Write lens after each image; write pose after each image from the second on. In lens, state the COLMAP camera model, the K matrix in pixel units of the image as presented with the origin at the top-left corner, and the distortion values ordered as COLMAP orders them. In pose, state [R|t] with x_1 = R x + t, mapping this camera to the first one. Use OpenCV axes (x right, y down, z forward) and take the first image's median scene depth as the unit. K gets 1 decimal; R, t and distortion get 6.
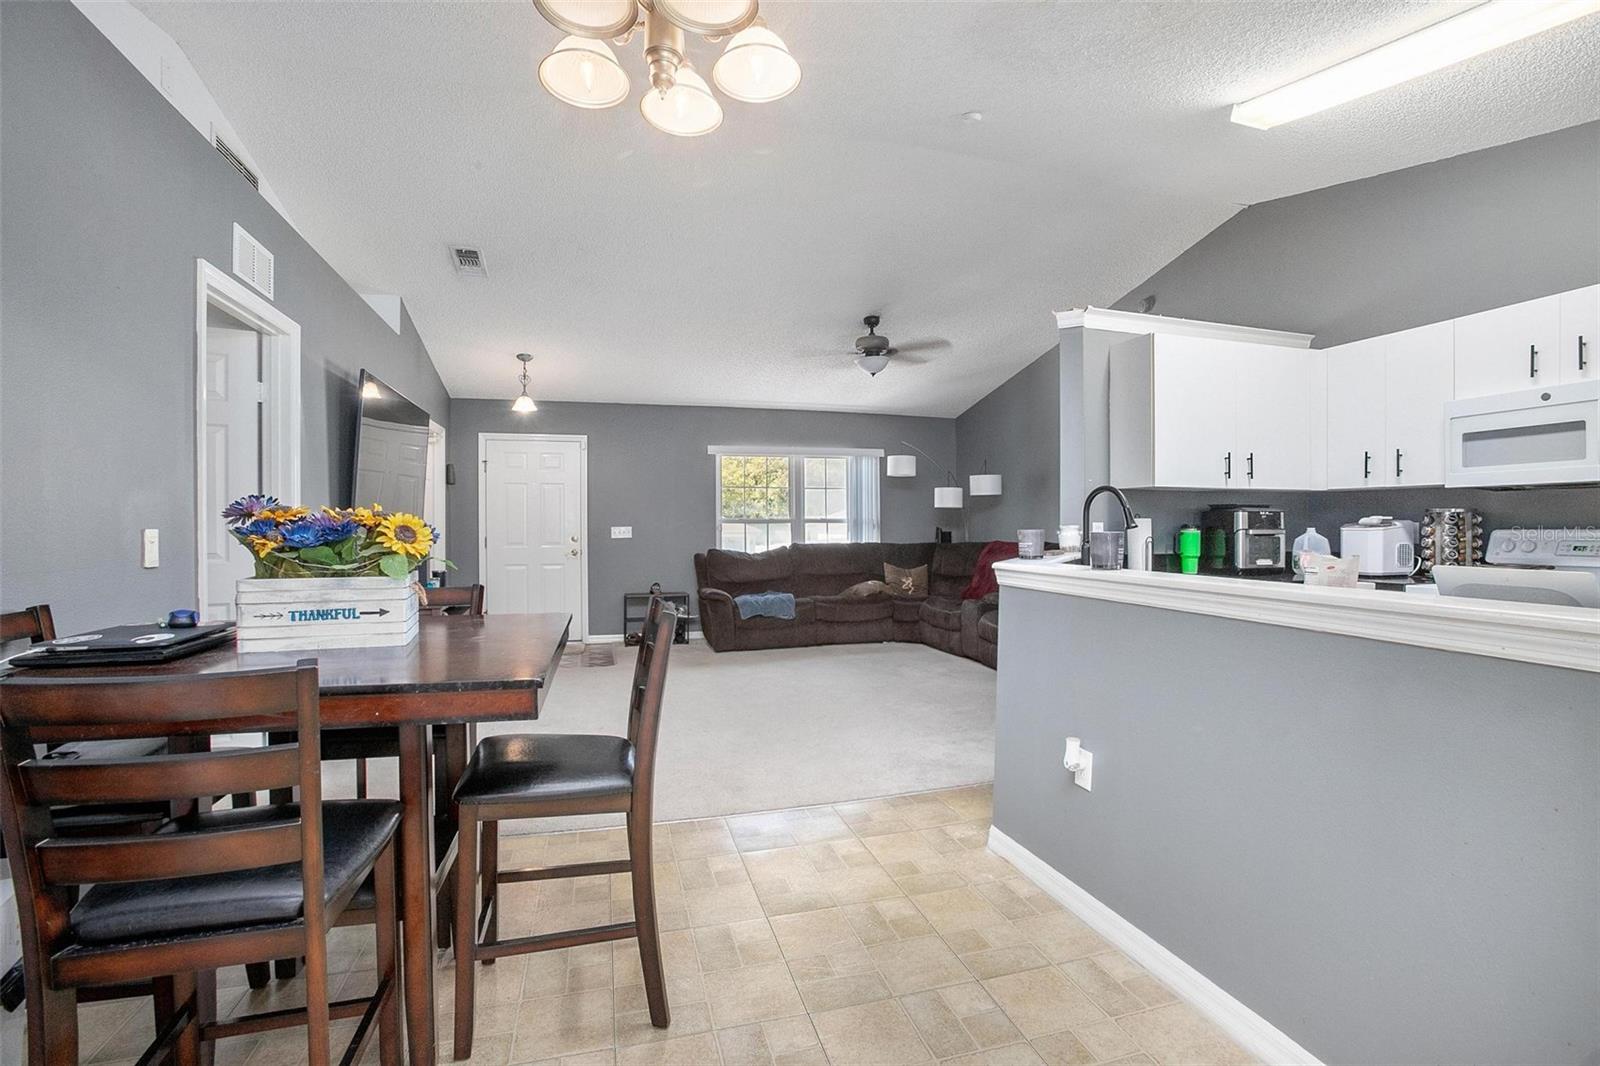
lens RADIAL K [[765.7, 0, 800.0], [0, 765.7, 533.0], [0, 0, 1]] dist [-0.065213, 0.033221]
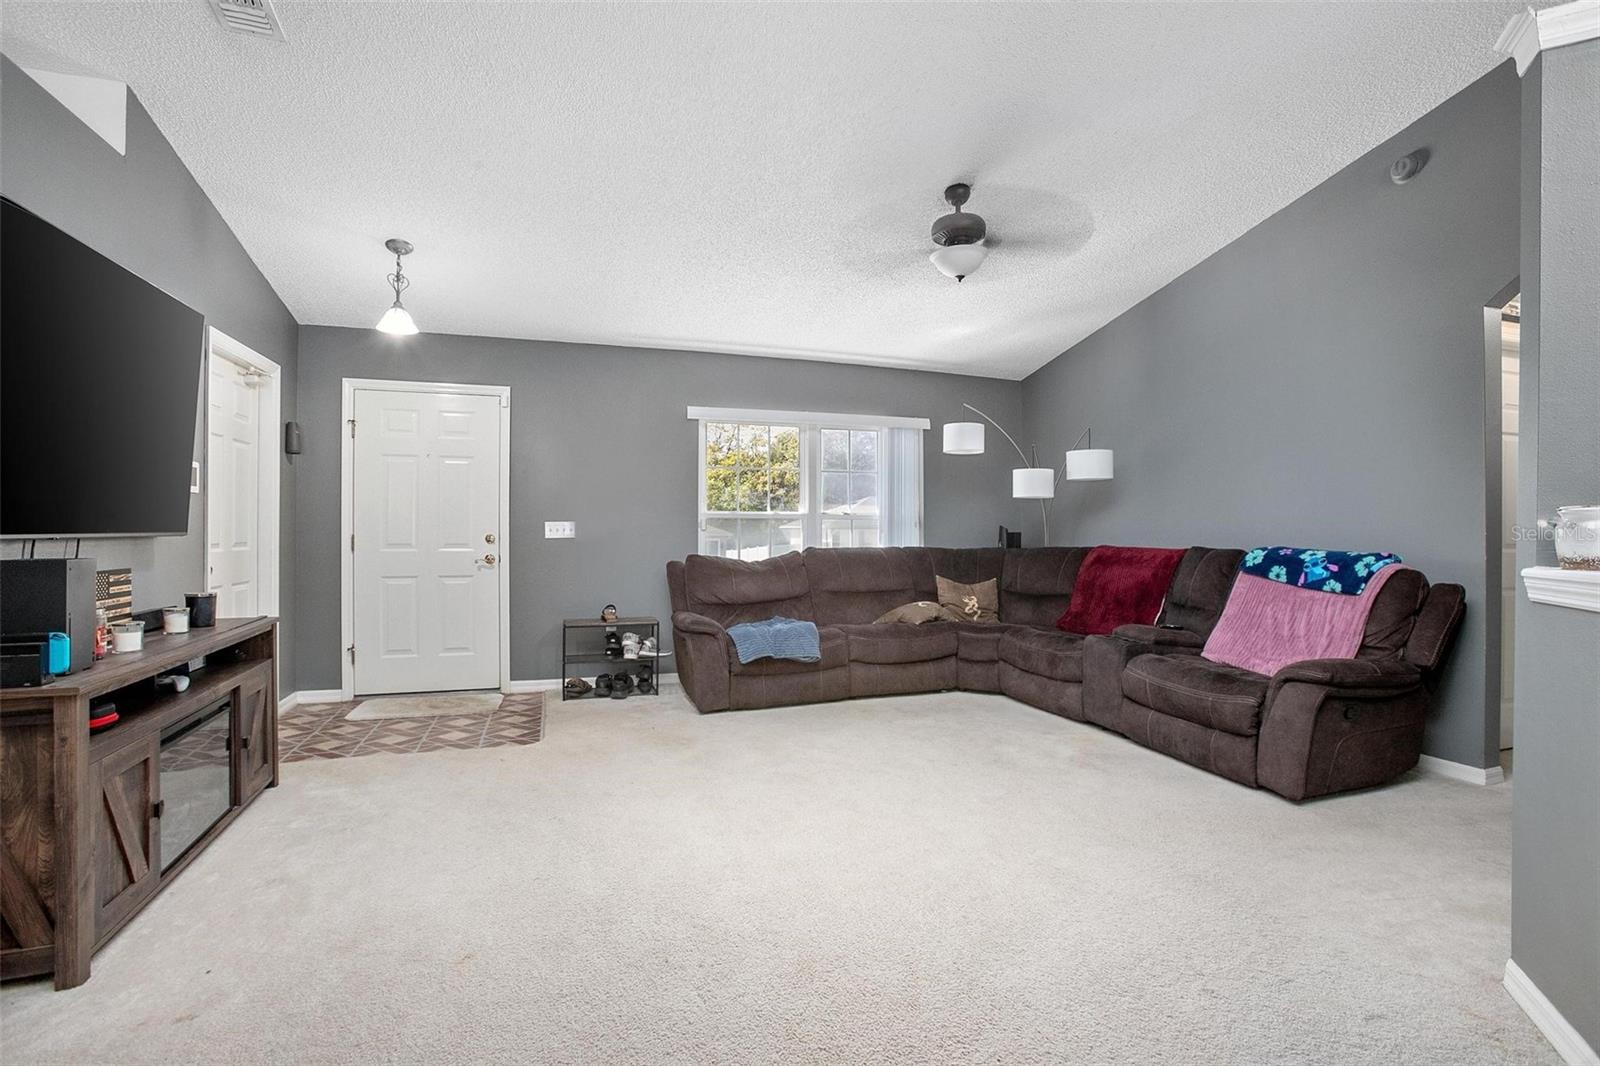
lens RADIAL K [[749.8, 0, 800.0], [0, 749.8, 533.0], [0, 0, 1]] dist [-0.069142, 0.028719]
pose [[0.998881, 0.006025, 0.046915, -0.053208], [-0.005760, 0.999967, -0.005781, 0.004937], [-0.046948, 0.005504, 0.998882, 0.340529]]
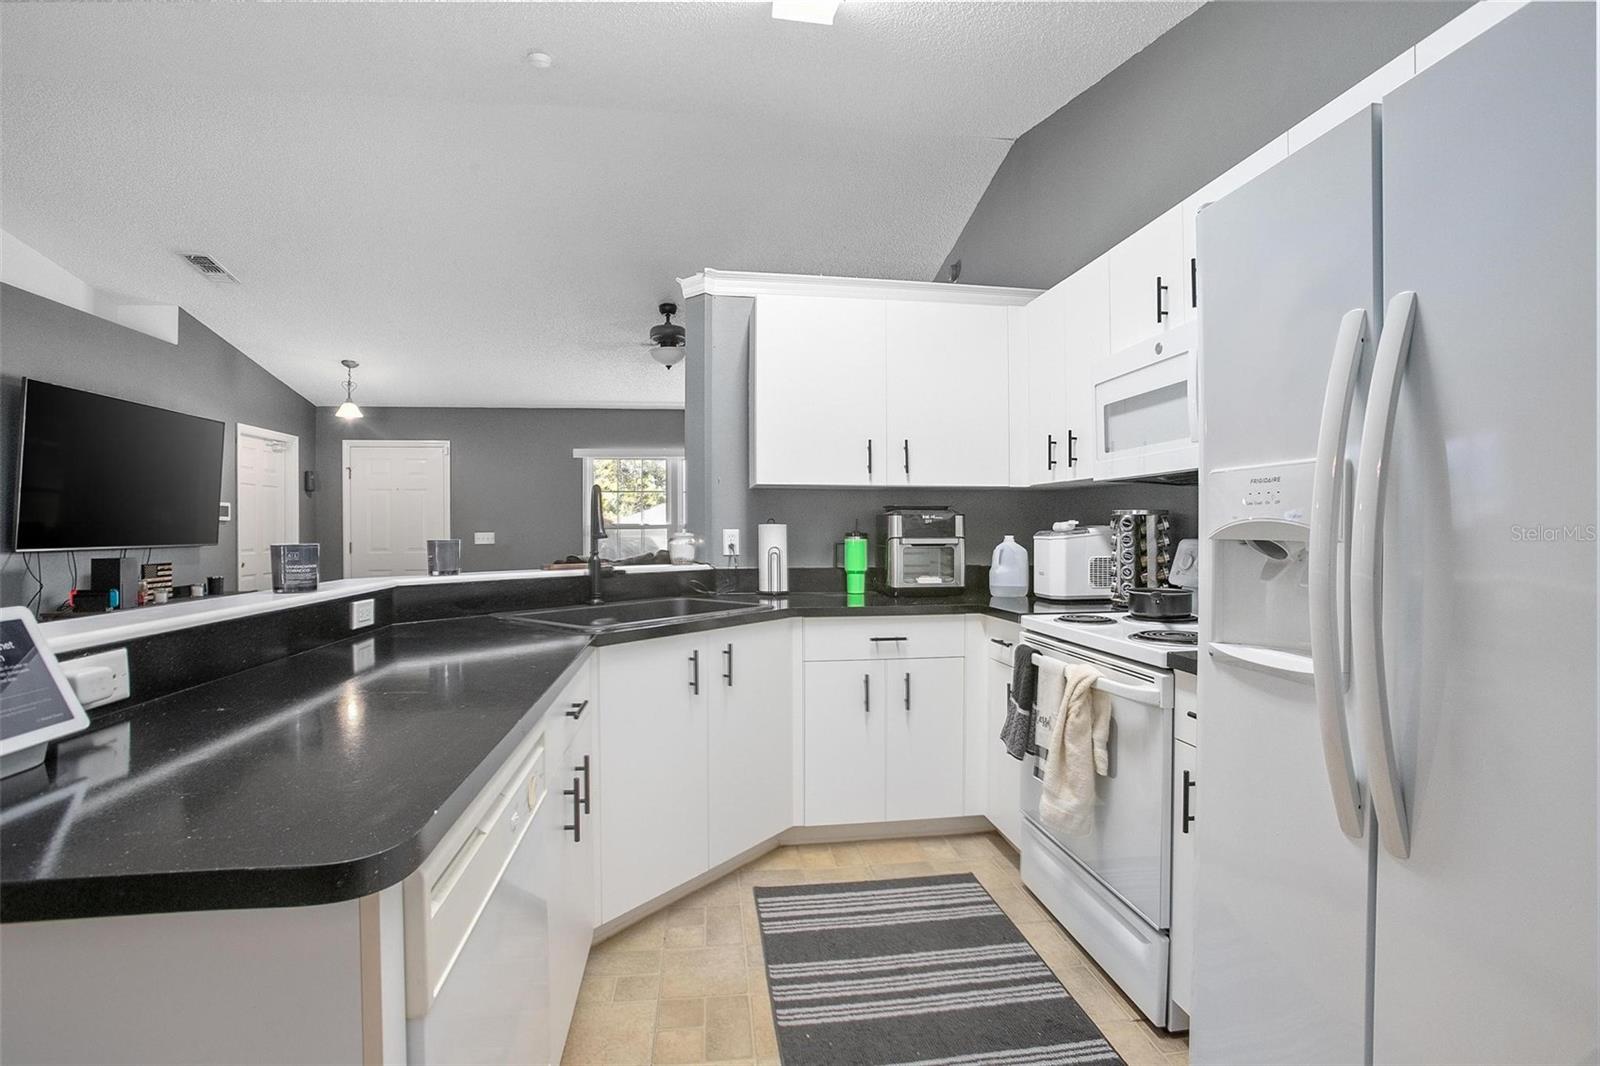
lens RADIAL K [[749.8, 0, 800.0], [0, 749.8, 533.0], [0, 0, 1]] dist [-0.069142, 0.028719]
pose [[0.989267, -0.000214, -0.146120, 0.326814], [-0.000407, 0.999991, -0.004215, -0.003599], [0.146119, 0.004229, 0.989258, 0.114917]]
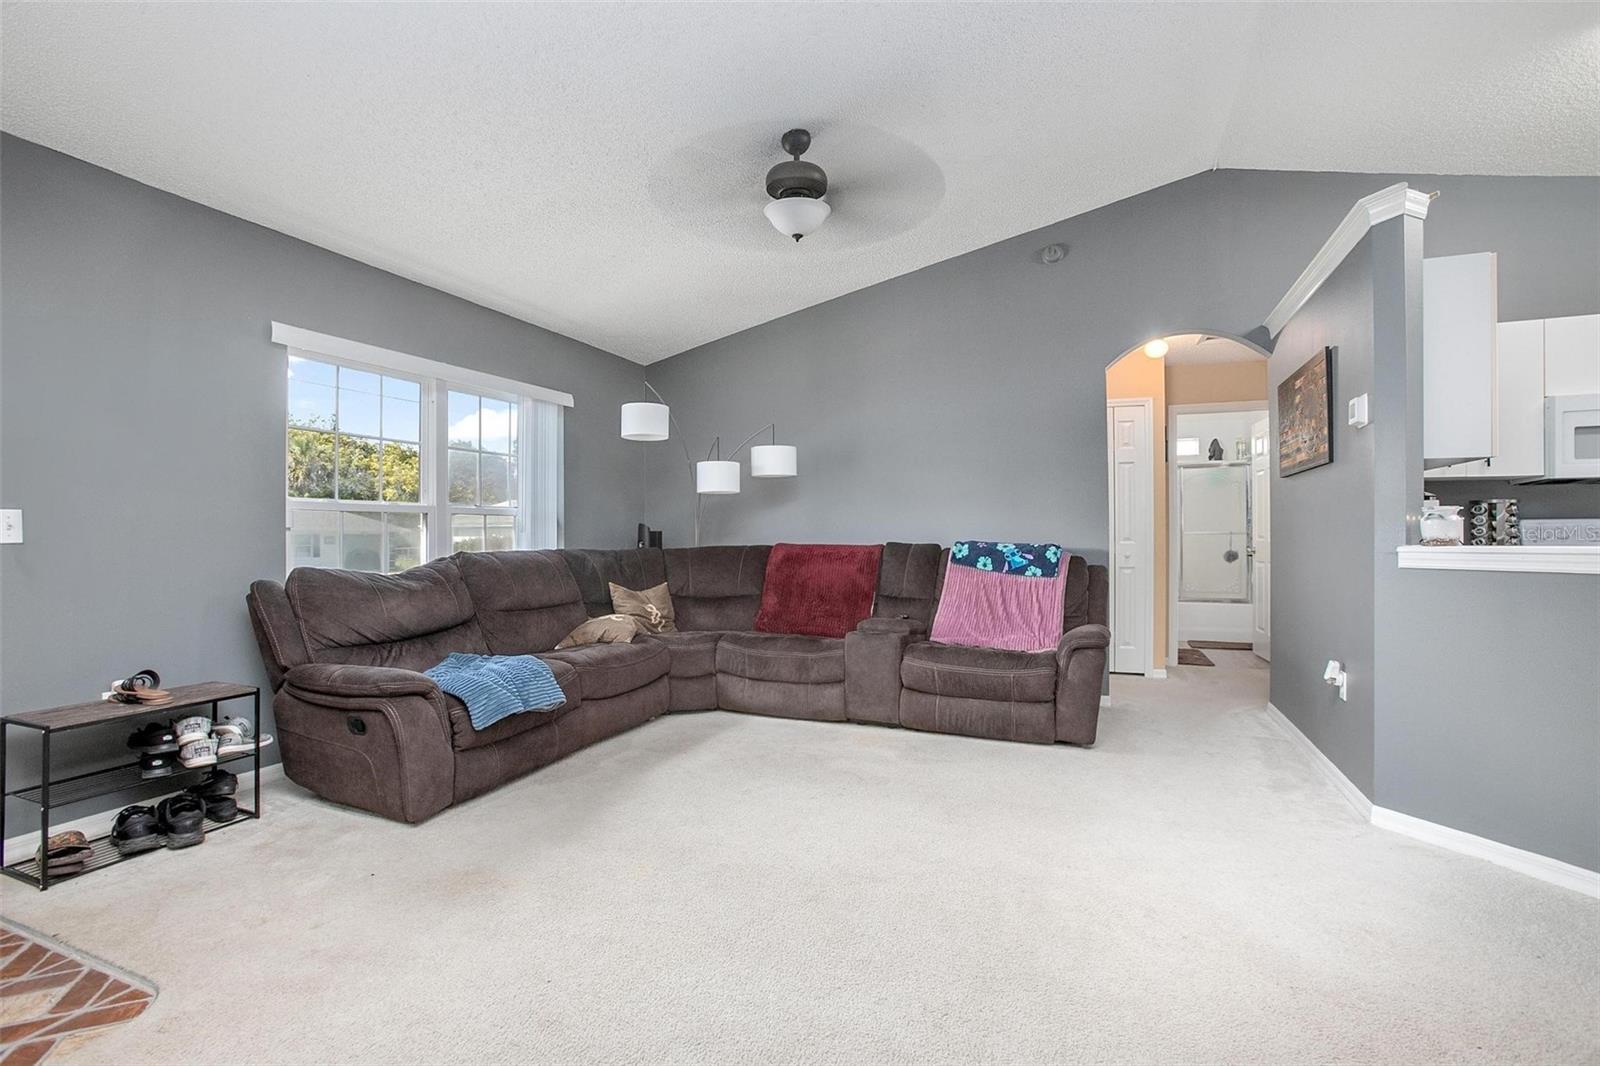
lens RADIAL K [[749.8, 0, 800.0], [0, 749.8, 533.0], [0, 0, 1]] dist [-0.069142, 0.028719]
pose [[0.617828, 0.001719, 0.786311, -0.274198], [0.008495, 0.999925, -0.008861, 0.007736], [-0.786267, 0.012154, 0.617767, 0.575188]]
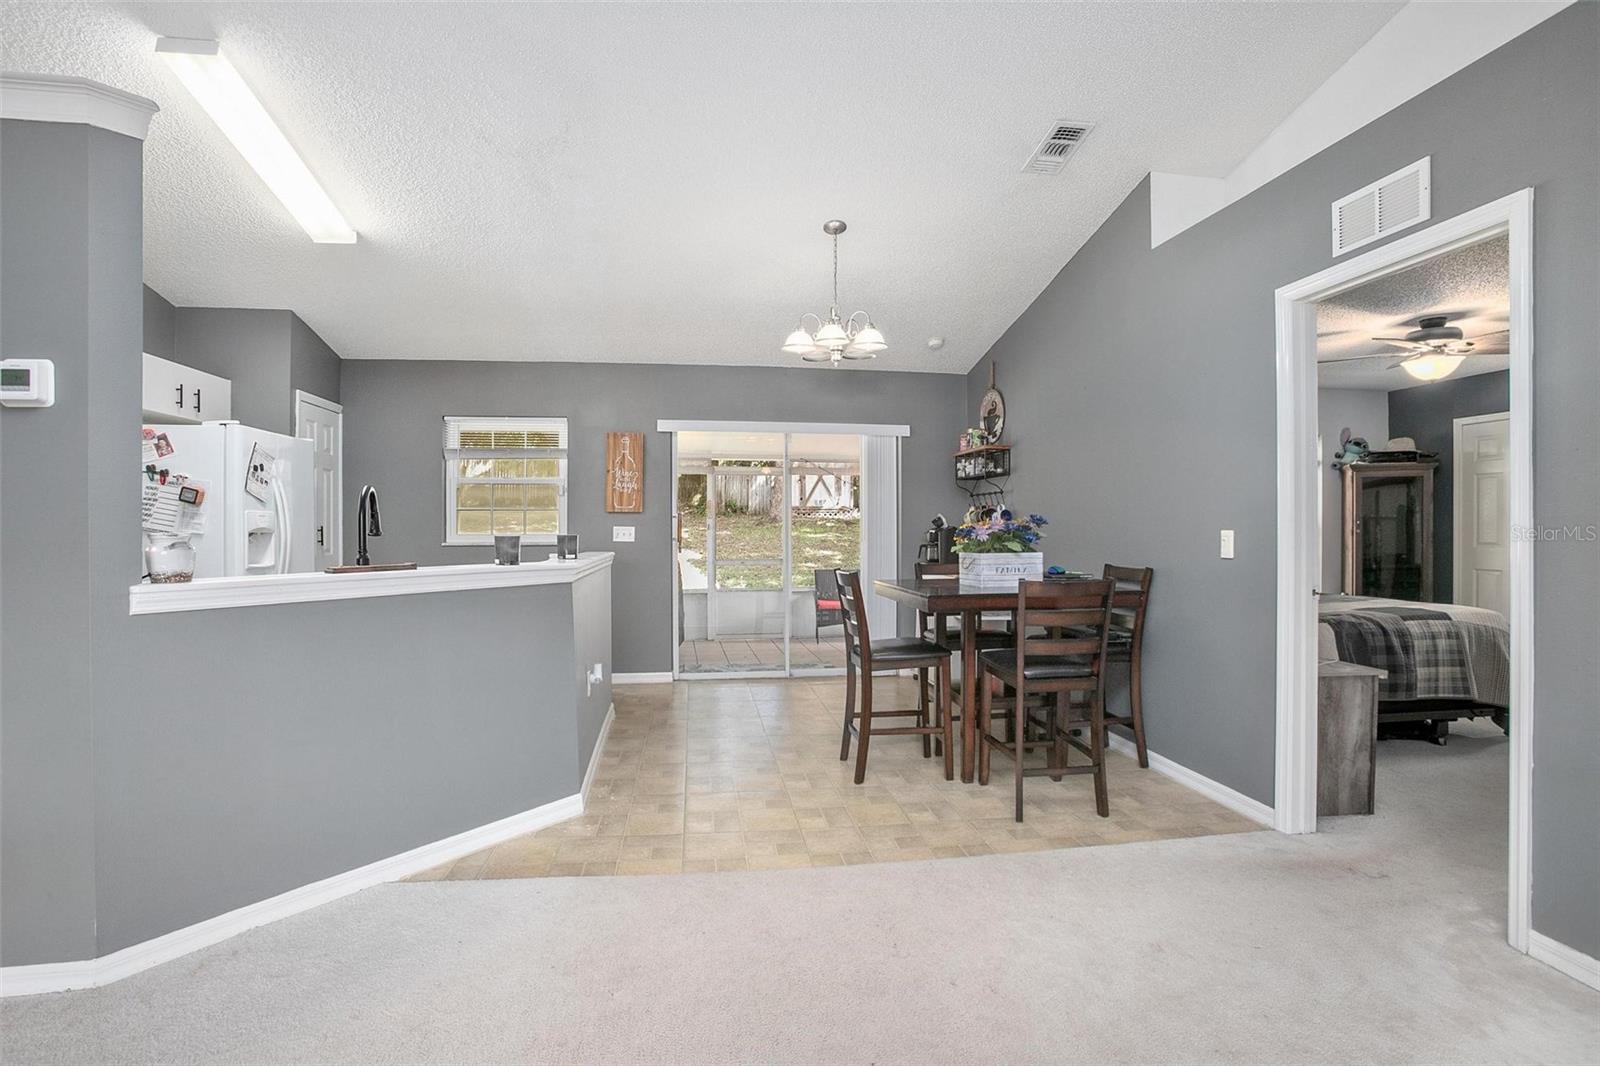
lens RADIAL K [[765.7, 0, 800.0], [0, 765.7, 533.0], [0, 0, 1]] dist [-0.065213, 0.033221]
pose [[-0.989825, 0.004349, 0.142227, -0.086588], [0.006230, 0.999899, 0.012780, -0.008001], [-0.142157, 0.013536, -0.989752, 0.801885]]
